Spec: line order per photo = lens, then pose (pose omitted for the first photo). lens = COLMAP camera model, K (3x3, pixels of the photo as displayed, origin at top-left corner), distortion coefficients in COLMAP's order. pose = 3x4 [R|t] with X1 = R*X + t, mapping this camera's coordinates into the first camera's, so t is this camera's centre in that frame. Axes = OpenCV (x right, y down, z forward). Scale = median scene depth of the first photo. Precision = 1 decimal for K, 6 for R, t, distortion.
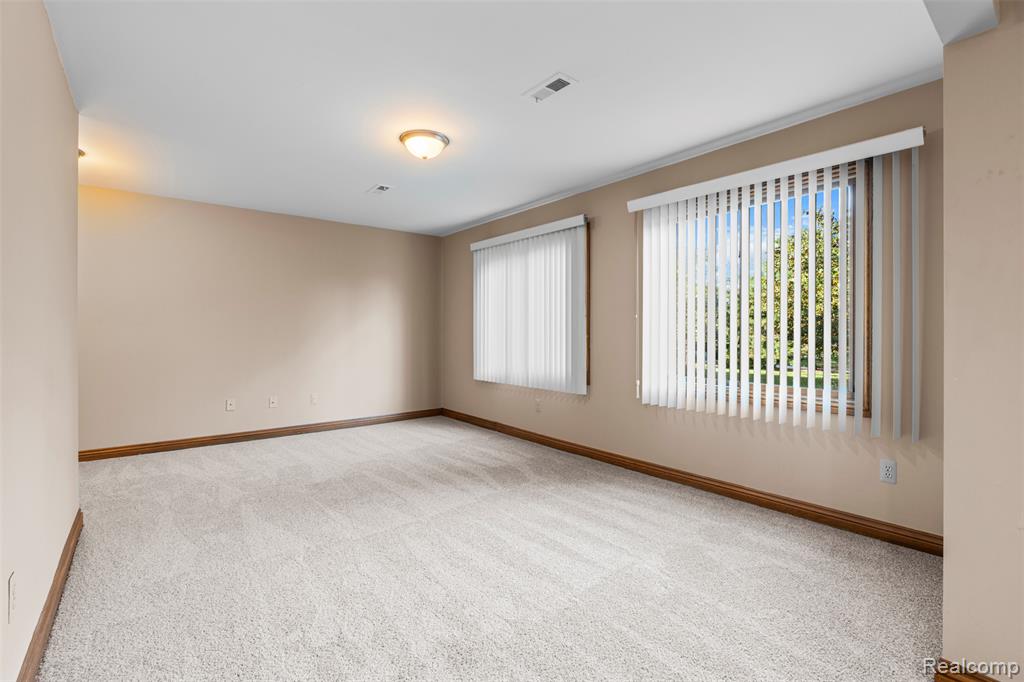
lens RADIAL K [[473.0, 0, 486.5], [0, 473.0, 330.3], [0, 0, 1]] dist [-0.003089, -0.000387]
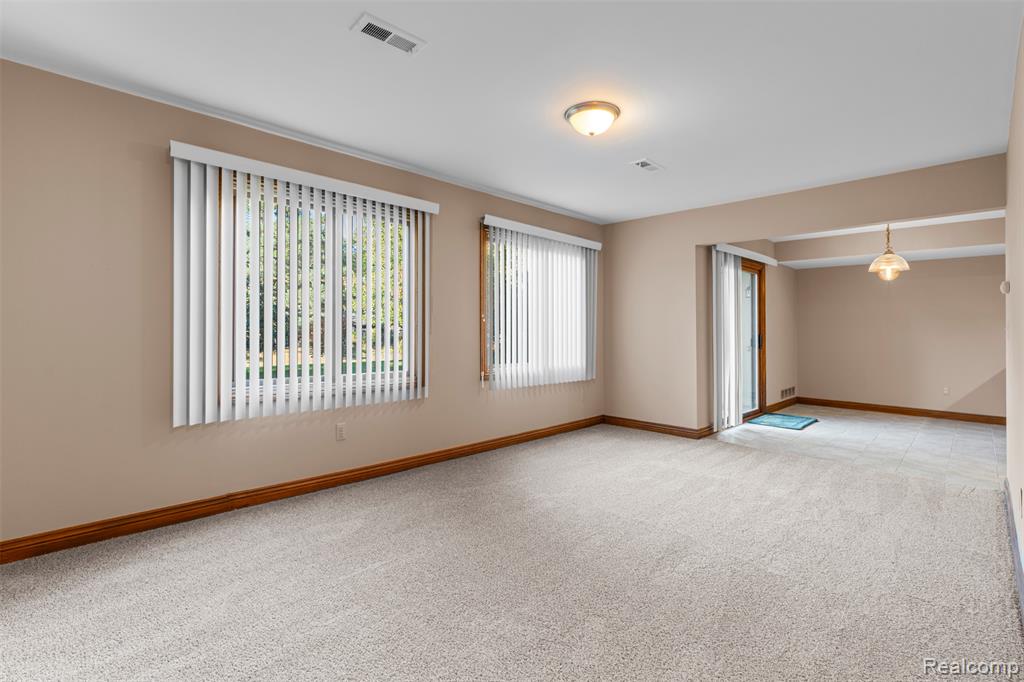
lens RADIAL K [[458.8, 0, 526.5], [0, 458.8, 327.8], [0, 0, 1]] dist [-0.026338, 0.000178]
pose [[-0.134915, -0.000378, 0.990857, -0.633394], [-0.006148, 0.999981, -0.000455, -0.001288], [-0.990838, -0.006153, -0.134915, 0.832030]]
